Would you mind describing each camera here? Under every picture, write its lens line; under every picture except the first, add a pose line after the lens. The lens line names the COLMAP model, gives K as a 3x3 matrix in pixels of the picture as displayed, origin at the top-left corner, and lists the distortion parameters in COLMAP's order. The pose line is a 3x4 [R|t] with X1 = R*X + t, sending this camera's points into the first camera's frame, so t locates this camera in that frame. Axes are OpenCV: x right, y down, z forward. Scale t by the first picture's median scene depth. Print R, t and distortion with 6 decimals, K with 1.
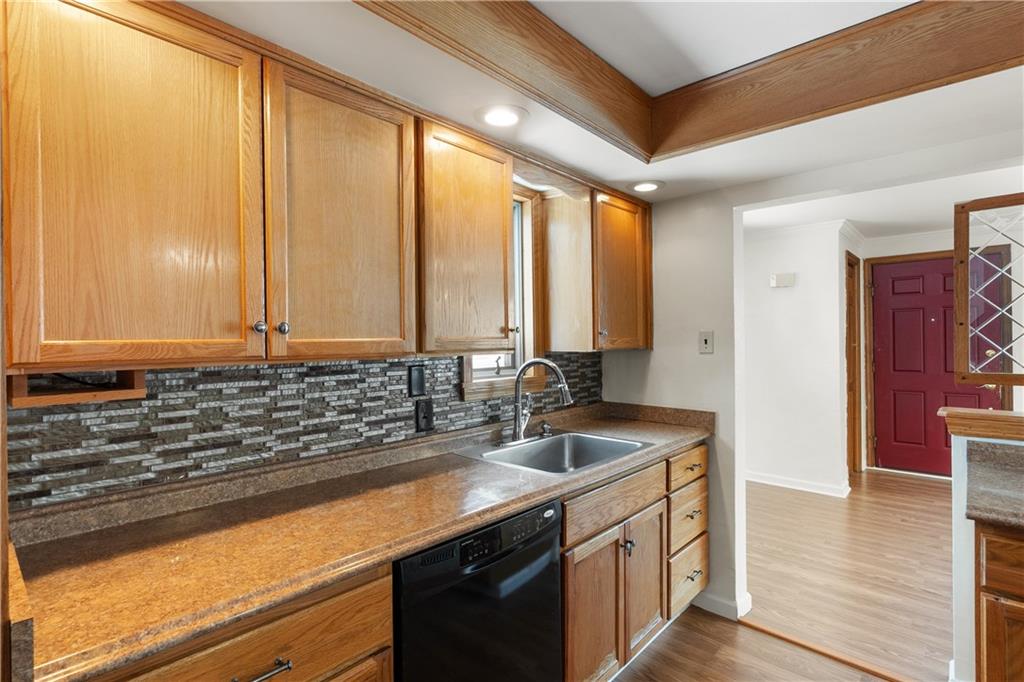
lens RADIAL K [[488.7, 0, 515.1], [0, 488.7, 340.3], [0, 0, 1]] dist [-0.001073, 0.001400]
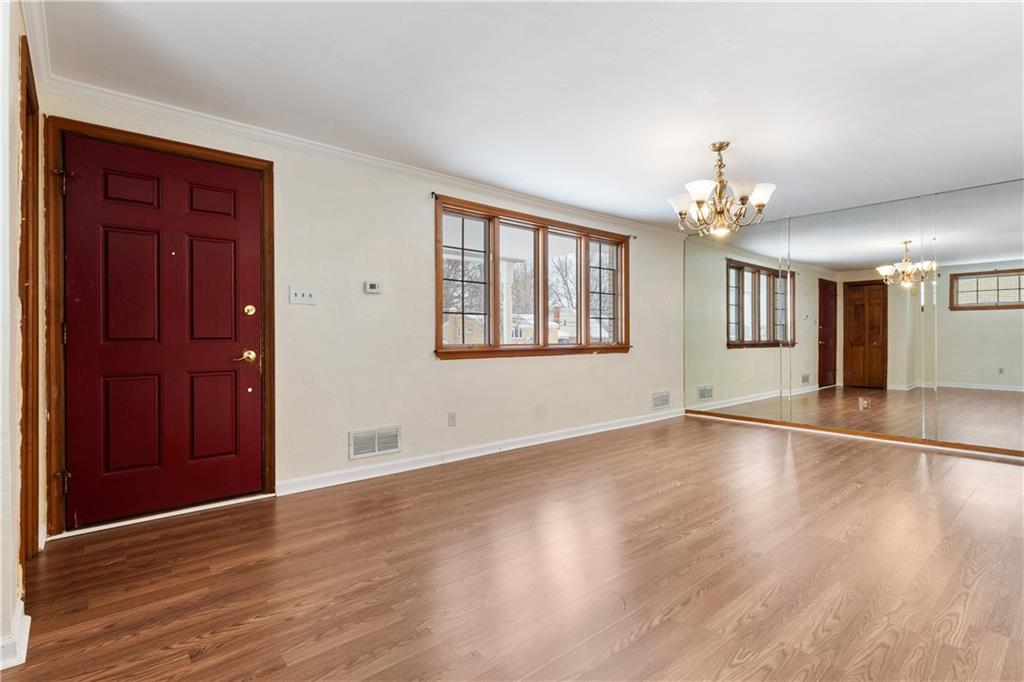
lens RADIAL K [[488.7, 0, 511.3], [0, 488.7, 336.4], [0, 0, 1]] dist [-0.001073, 0.001400]
pose [[0.101302, 0.010701, 0.994798, 0.294643], [-0.002791, 0.999941, -0.010472, 0.064869], [-0.994852, -0.001716, 0.101326, 0.518699]]
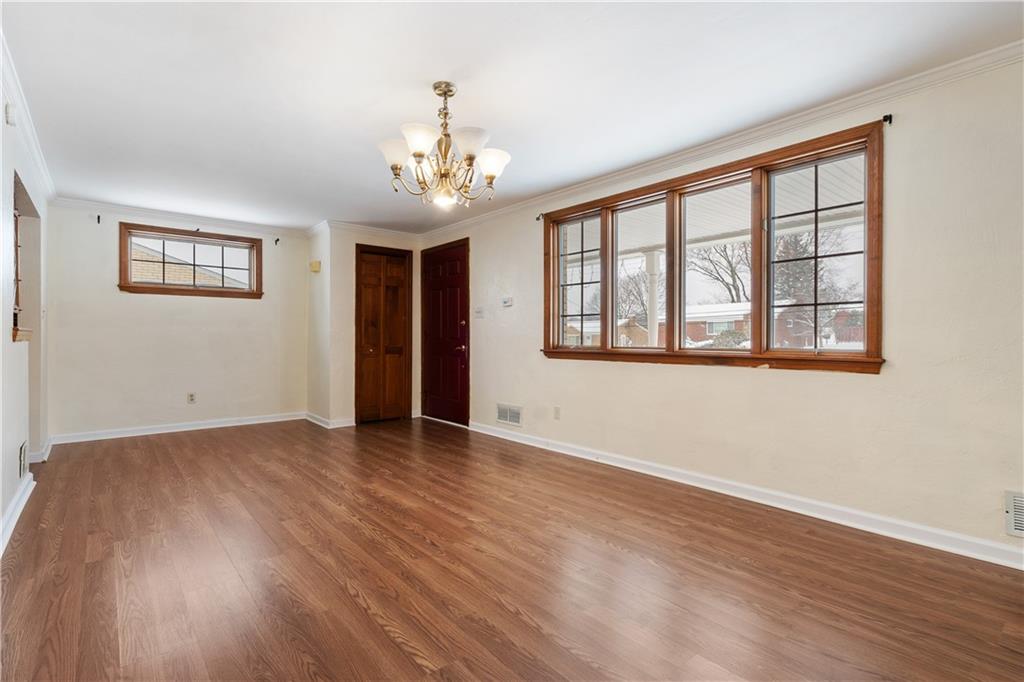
lens RADIAL K [[488.7, 0, 508.6], [0, 488.7, 339.7], [0, 0, 1]] dist [-0.001073, 0.001400]
pose [[0.993413, 0.016156, -0.113442, 1.133766], [-0.015400, 0.999853, 0.007537, 0.054951], [0.113547, -0.005740, 0.993516, -0.218725]]
